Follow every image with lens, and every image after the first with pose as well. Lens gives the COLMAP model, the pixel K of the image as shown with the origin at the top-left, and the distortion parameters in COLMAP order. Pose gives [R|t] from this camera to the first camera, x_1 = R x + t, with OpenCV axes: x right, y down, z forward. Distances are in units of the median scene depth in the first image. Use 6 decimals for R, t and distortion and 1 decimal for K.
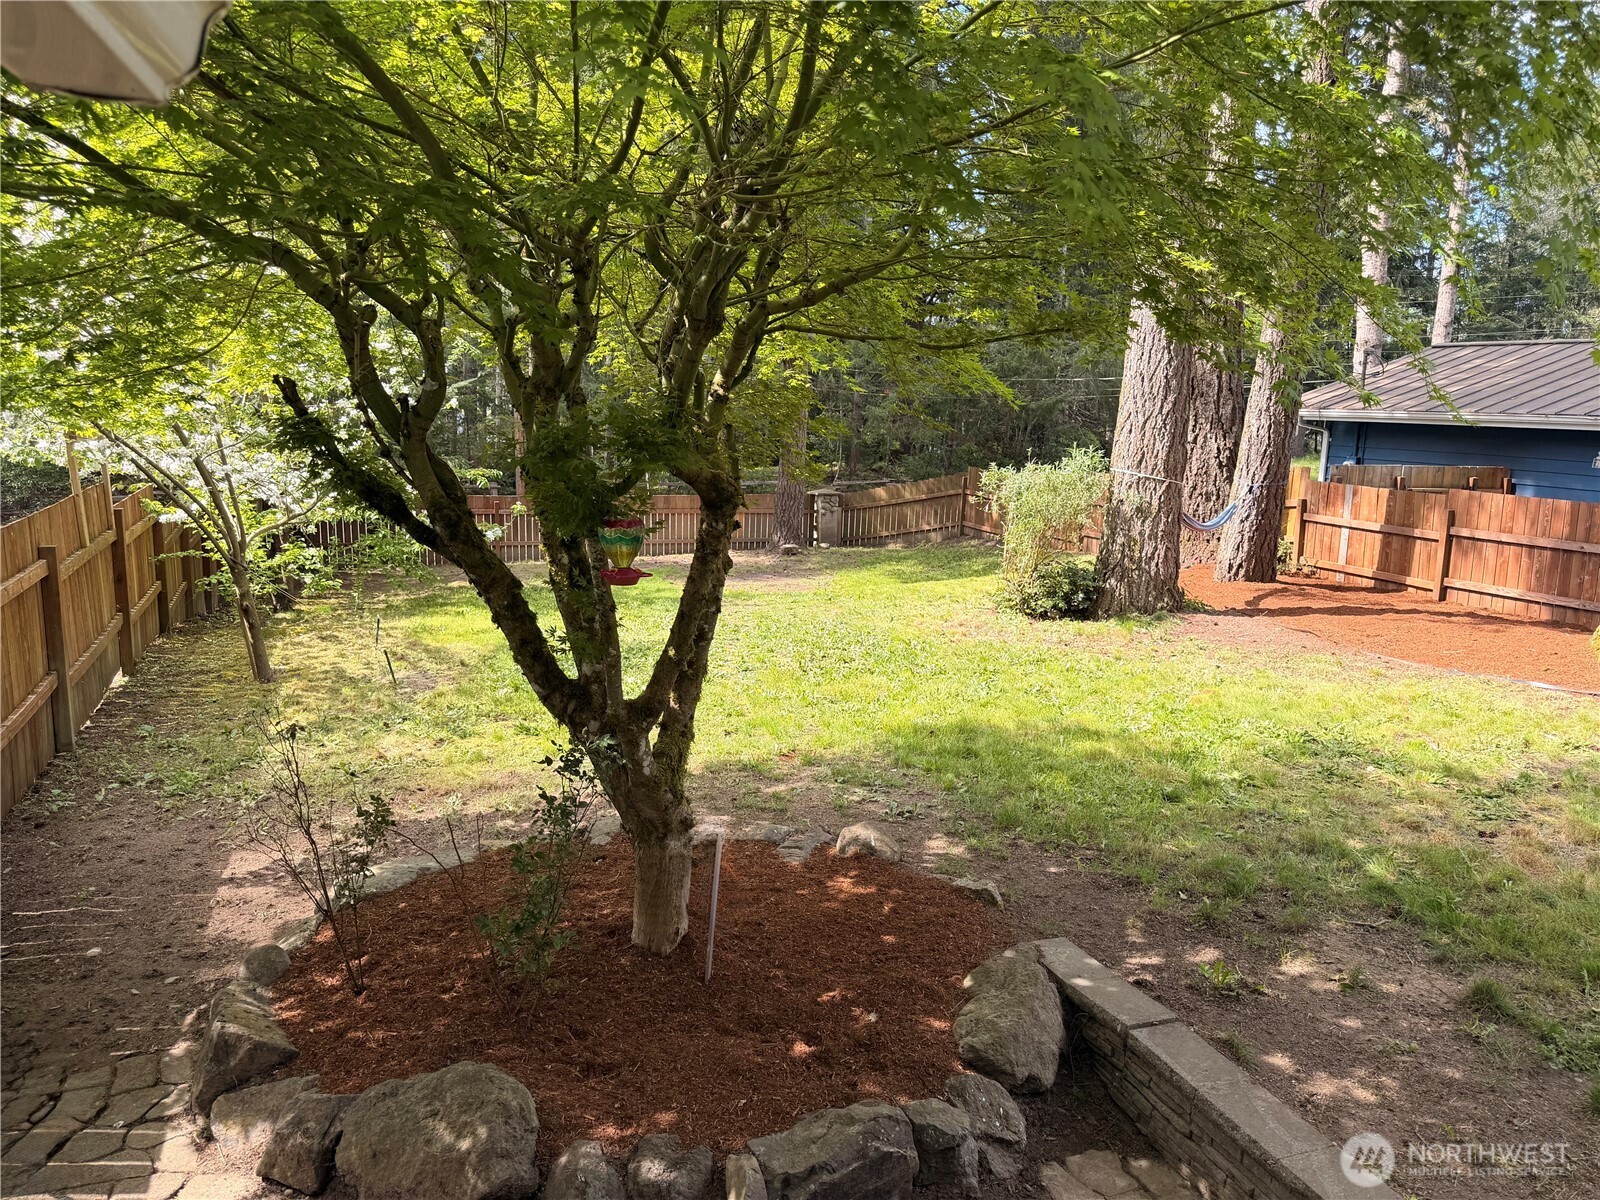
lens RADIAL K [[1121.8, 0, 799.8], [0, 1121.8, 603.6], [0, 0, 1]] dist [0.087926, -0.112234]
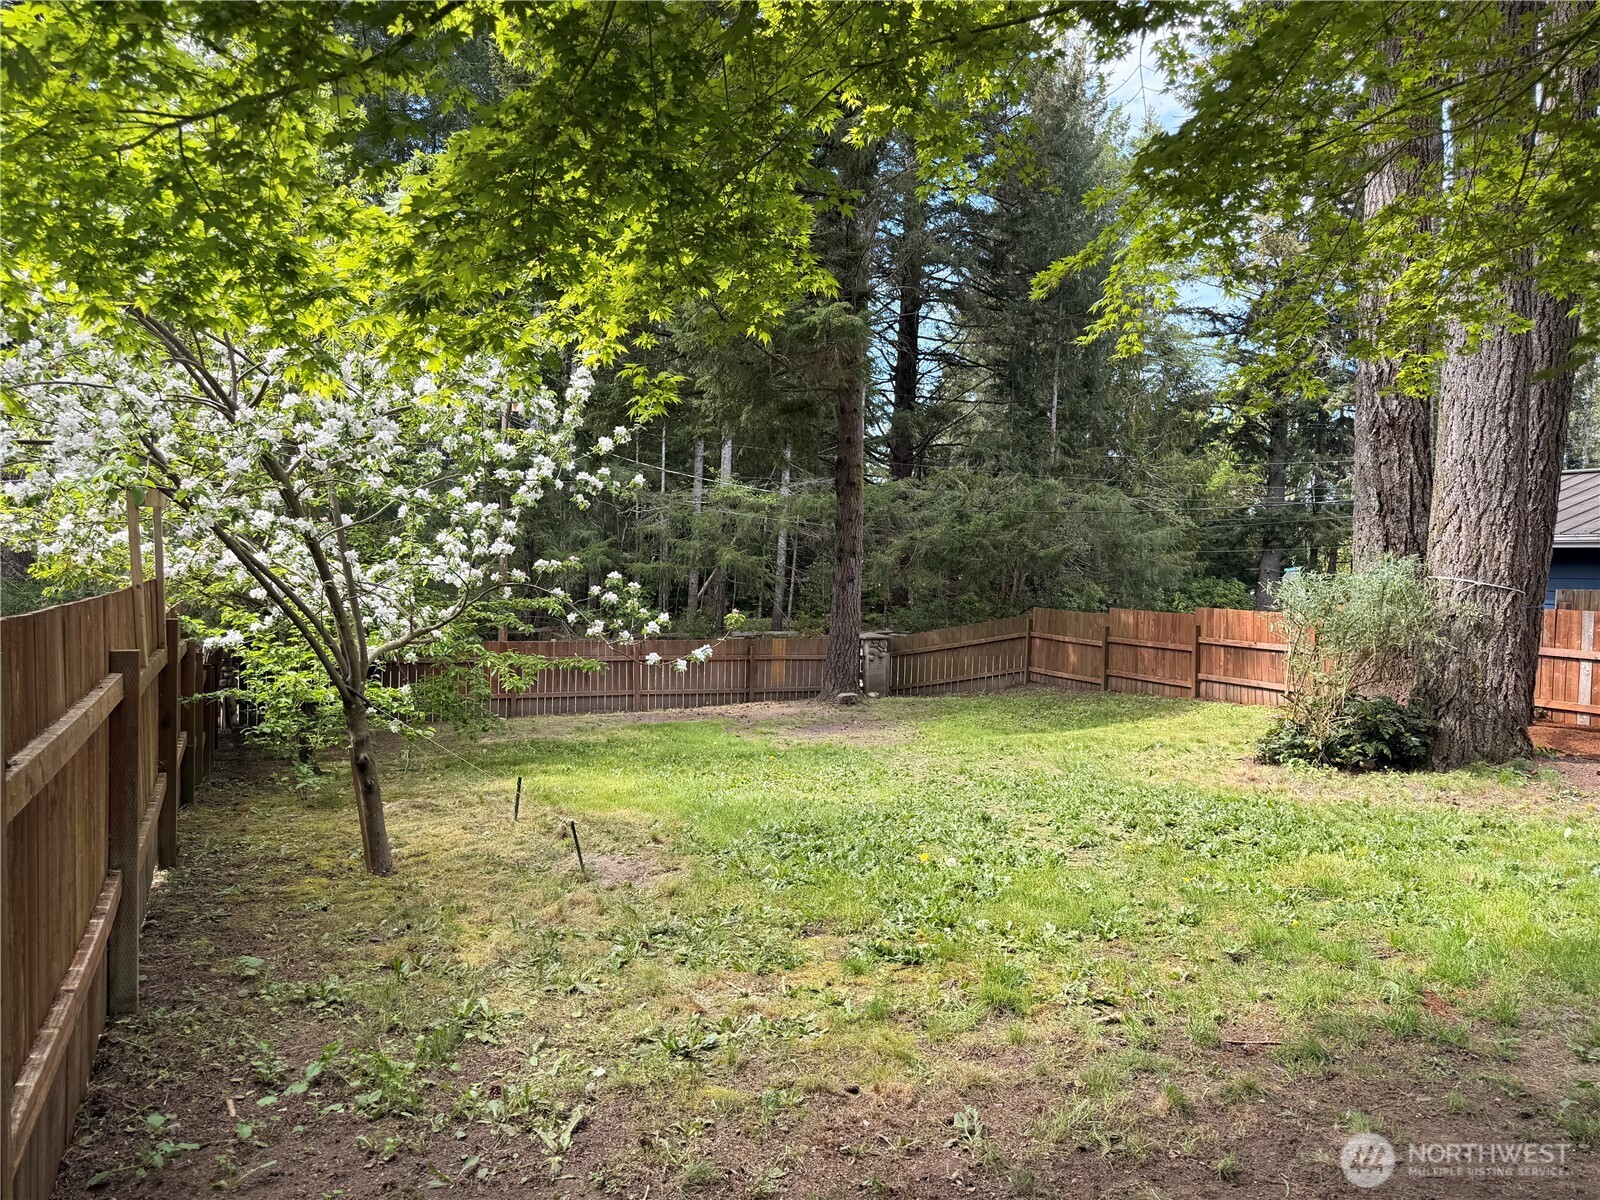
lens RADIAL K [[1121.8, 0, 801.7], [0, 1121.8, 606.4], [0, 0, 1]] dist [0.087926, -0.112234]
pose [[0.998137, -0.002730, 0.060949, -0.214218], [0.011258, 0.990085, -0.140020, 0.007853], [-0.059962, 0.140446, 0.988271, 0.245375]]
